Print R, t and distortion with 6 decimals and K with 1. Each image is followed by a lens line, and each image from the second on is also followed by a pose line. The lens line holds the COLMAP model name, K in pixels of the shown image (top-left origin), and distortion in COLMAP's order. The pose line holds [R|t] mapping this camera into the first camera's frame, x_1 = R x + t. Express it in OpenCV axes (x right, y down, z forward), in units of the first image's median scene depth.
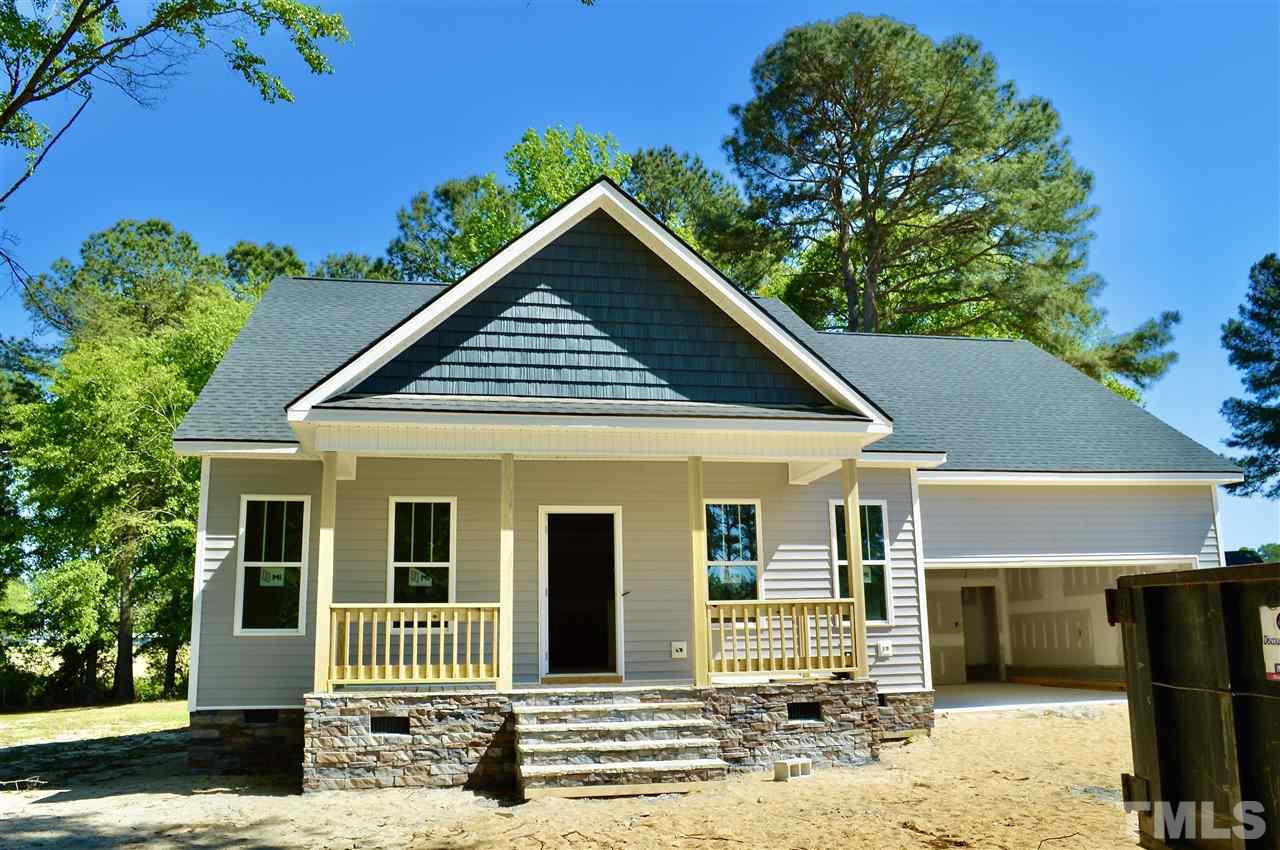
lens RADIAL K [[1019.7, 0, 640.0], [0, 1019.7, 425.0], [0, 0, 1]] dist [-0.084507, 0.013762]
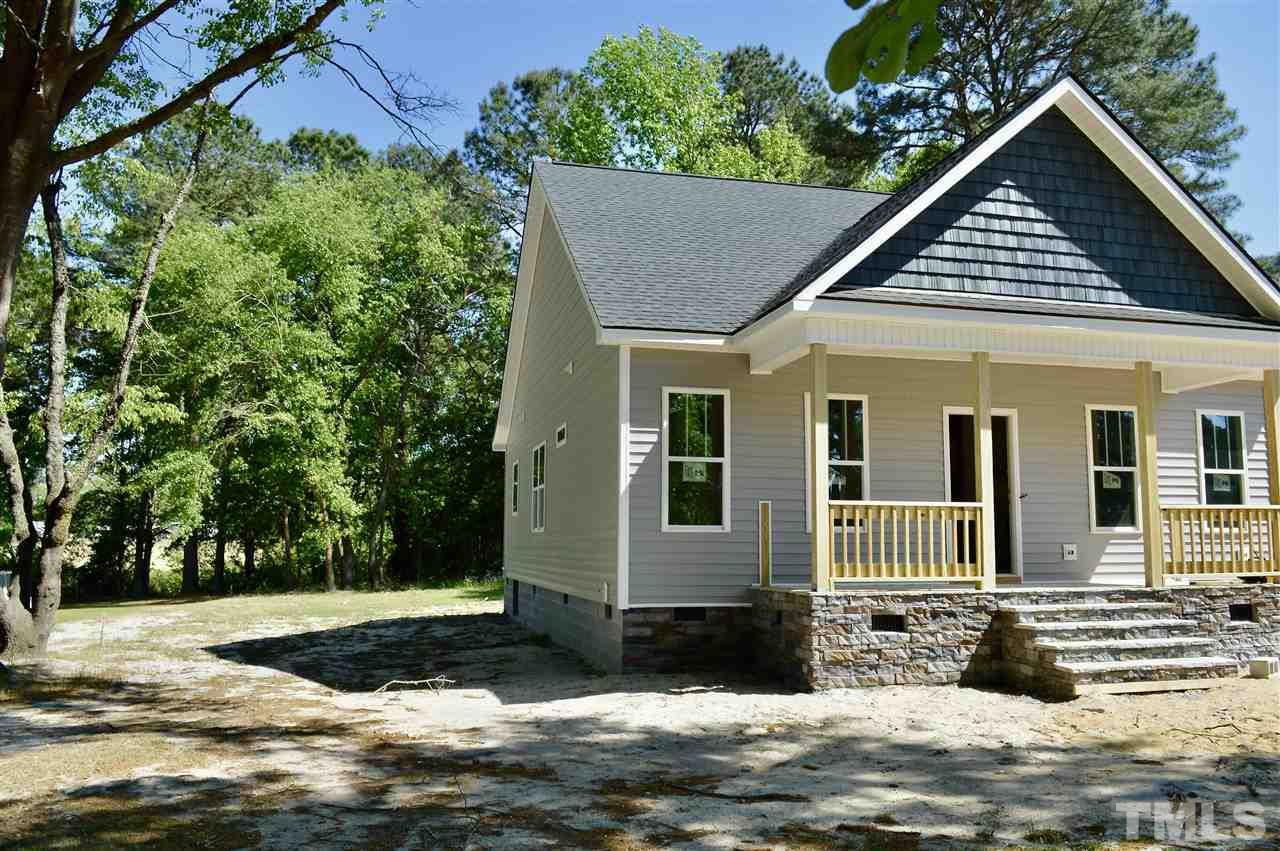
lens RADIAL K [[1019.7, 0, 640.0], [0, 1019.7, 425.5], [0, 0, 1]] dist [-0.084507, 0.013762]
pose [[0.999072, 0.027885, 0.032821, -0.508398], [-0.030806, 0.995269, 0.092148, 0.019447], [-0.030096, -0.093074, 0.995204, 0.034021]]
